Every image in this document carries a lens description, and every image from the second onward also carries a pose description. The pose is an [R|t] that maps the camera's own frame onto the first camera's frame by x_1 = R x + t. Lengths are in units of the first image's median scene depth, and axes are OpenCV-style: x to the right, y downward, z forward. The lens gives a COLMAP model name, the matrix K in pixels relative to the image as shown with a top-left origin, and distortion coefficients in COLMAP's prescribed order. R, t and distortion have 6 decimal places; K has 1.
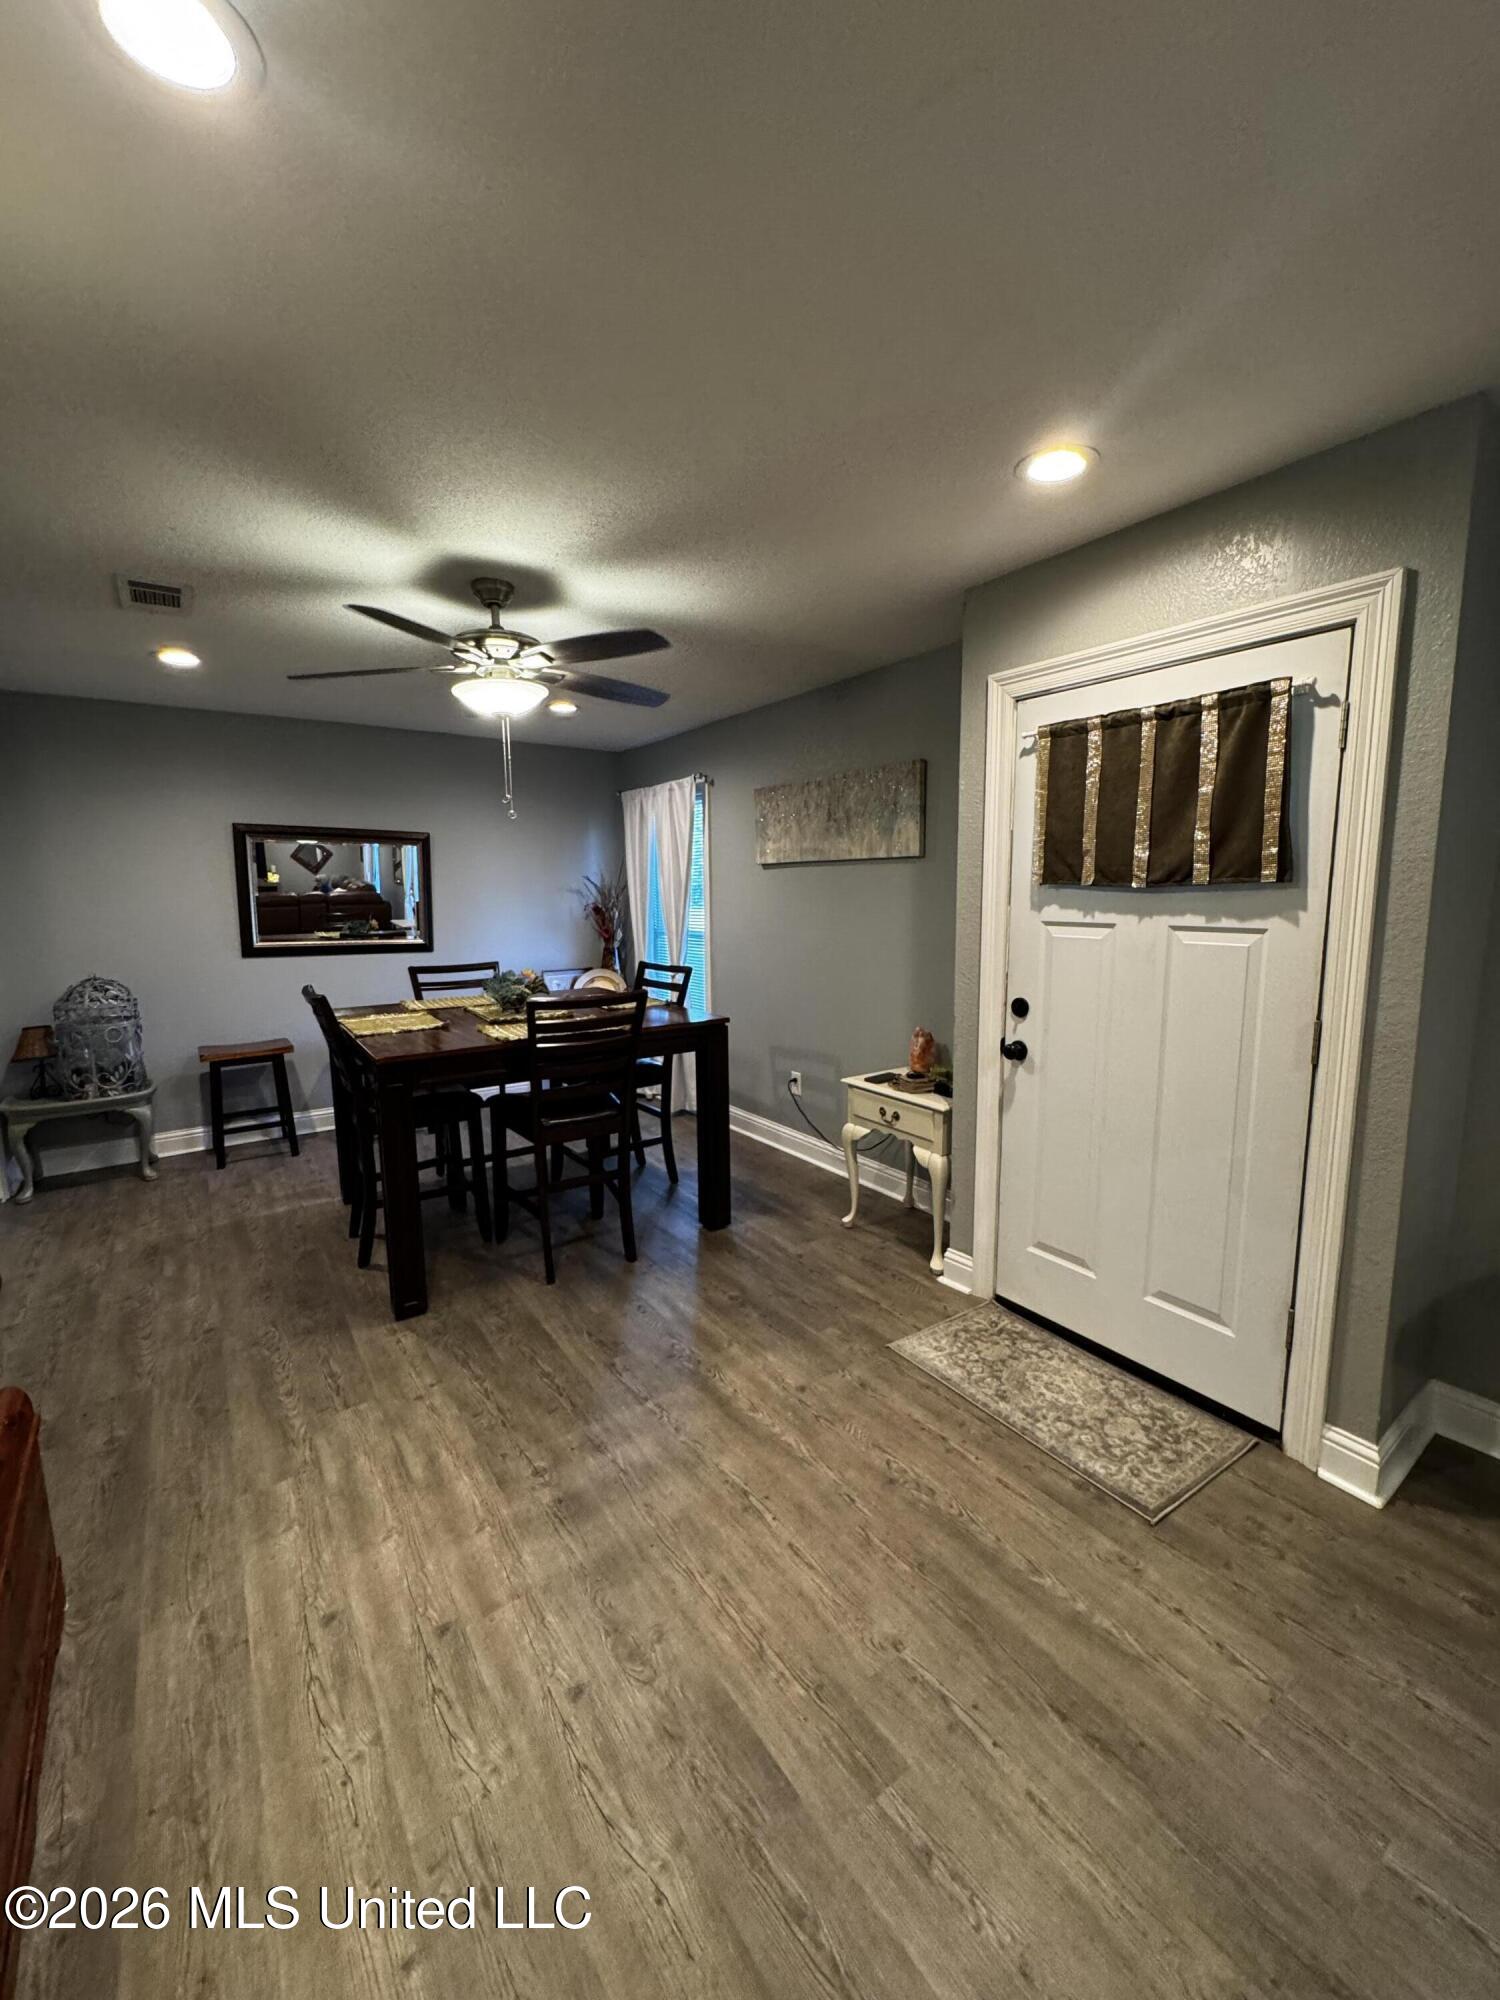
lens RADIAL K [[801.1, 0, 750.0], [0, 801.1, 1000.0], [0, 0, 1]] dist [-0.001416, 0.000441]
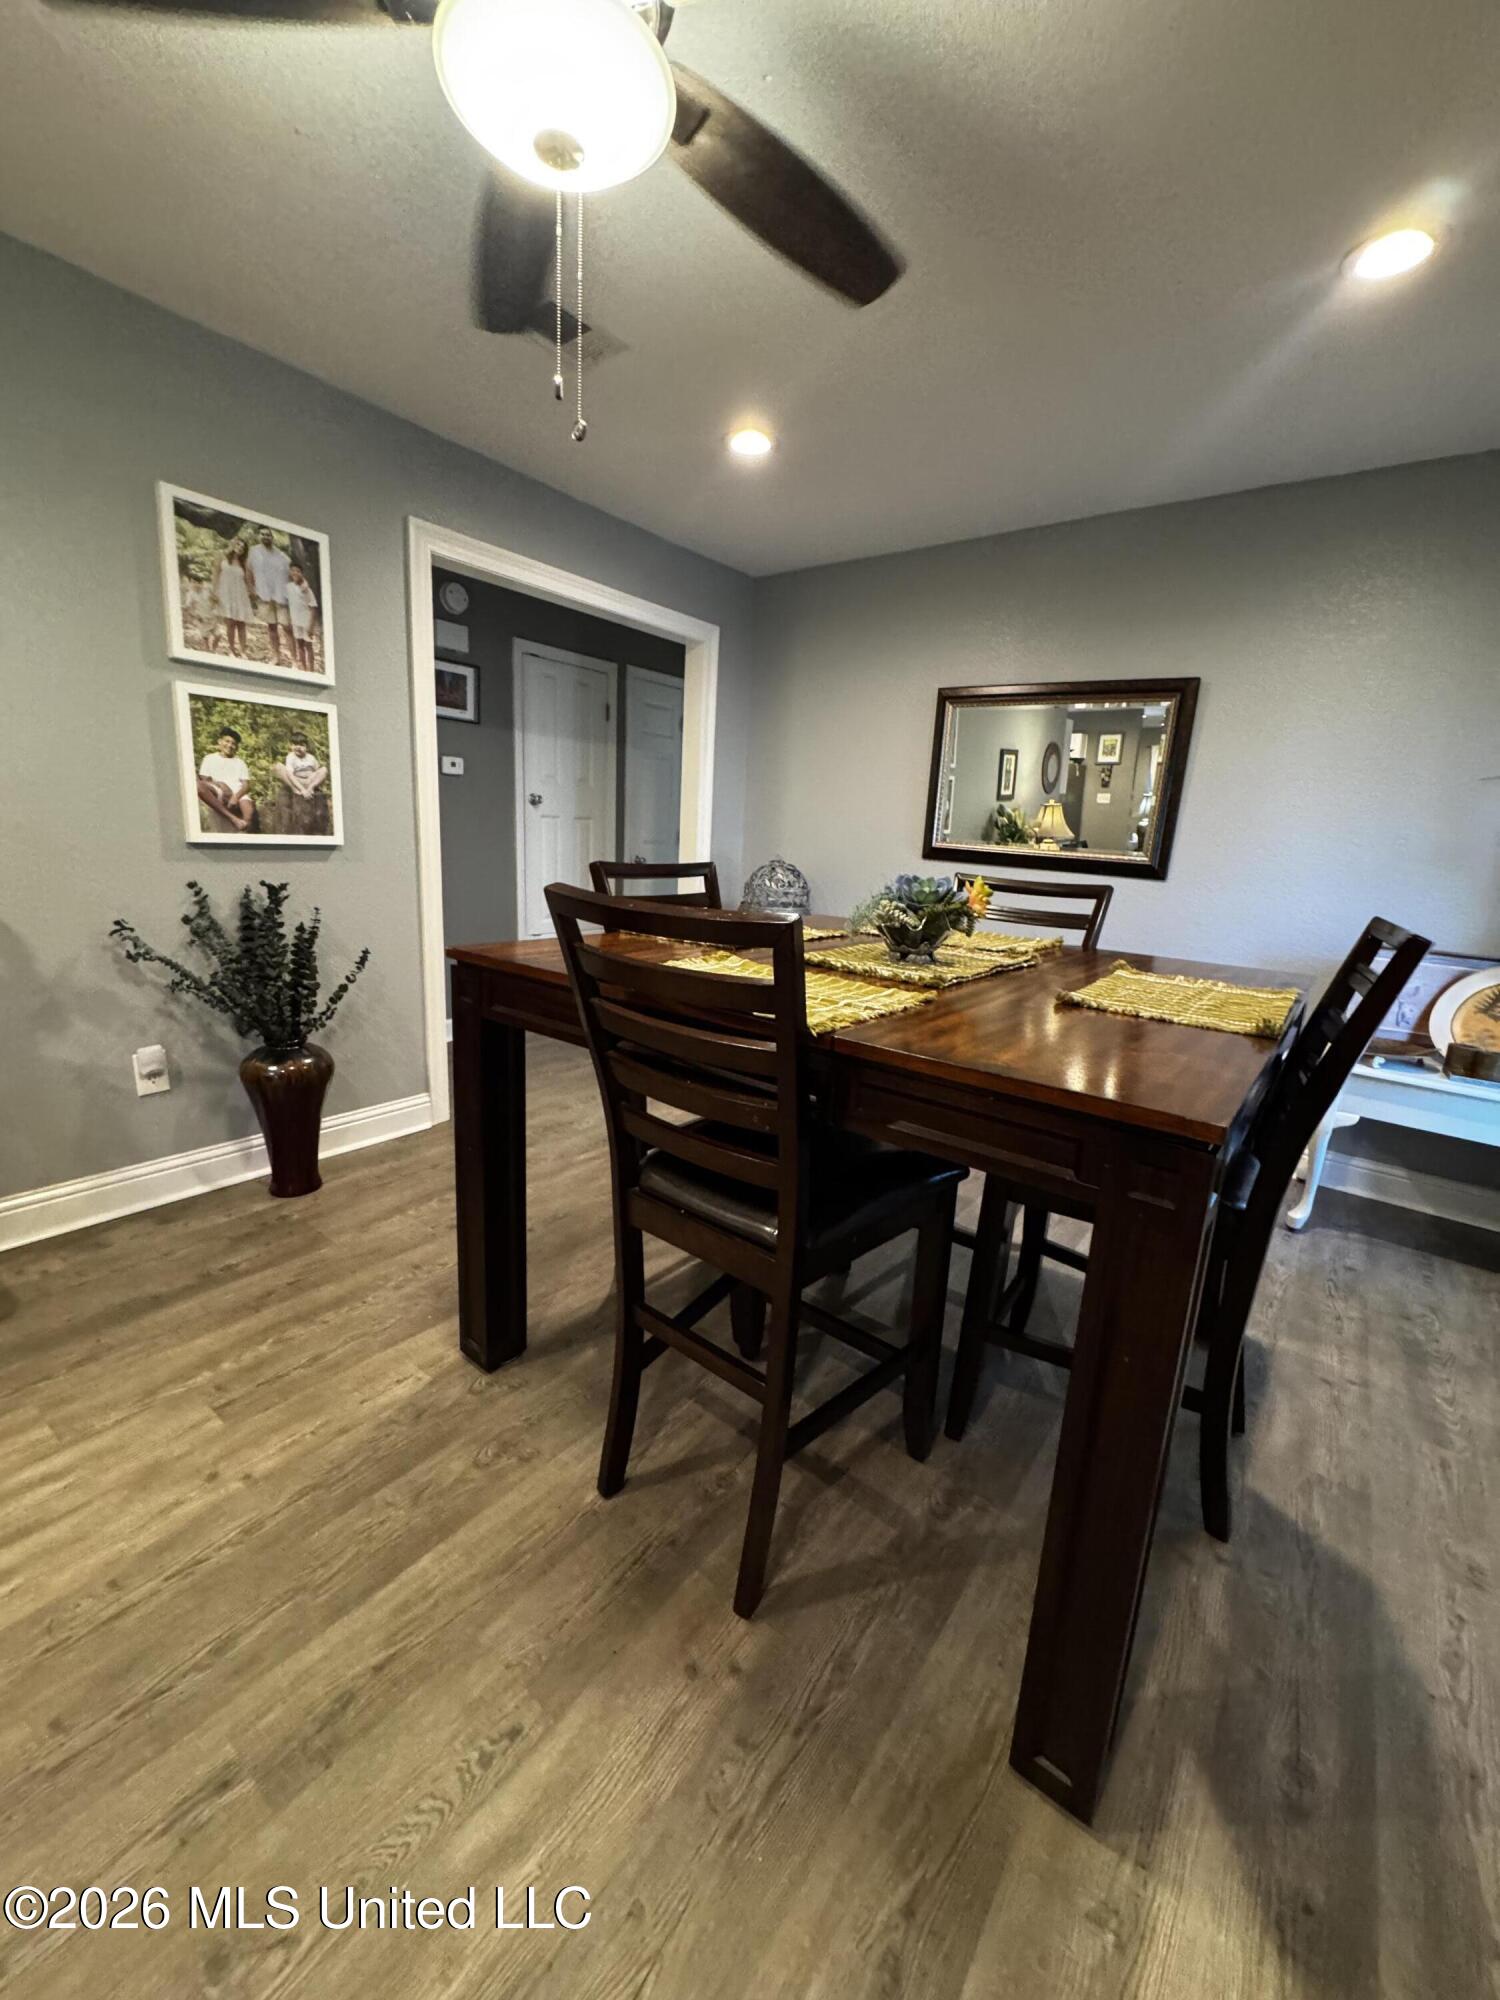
lens RADIAL K [[788.6, 0, 745.2], [0, 788.6, 1015.4], [0, 0, 1]] dist [0.000615, 0.000236]
pose [[0.300671, 0.254701, -0.919089, 0.170807], [-0.185271, 0.960921, 0.205683, -0.053740], [0.935559, 0.108438, 0.336110, 1.005630]]
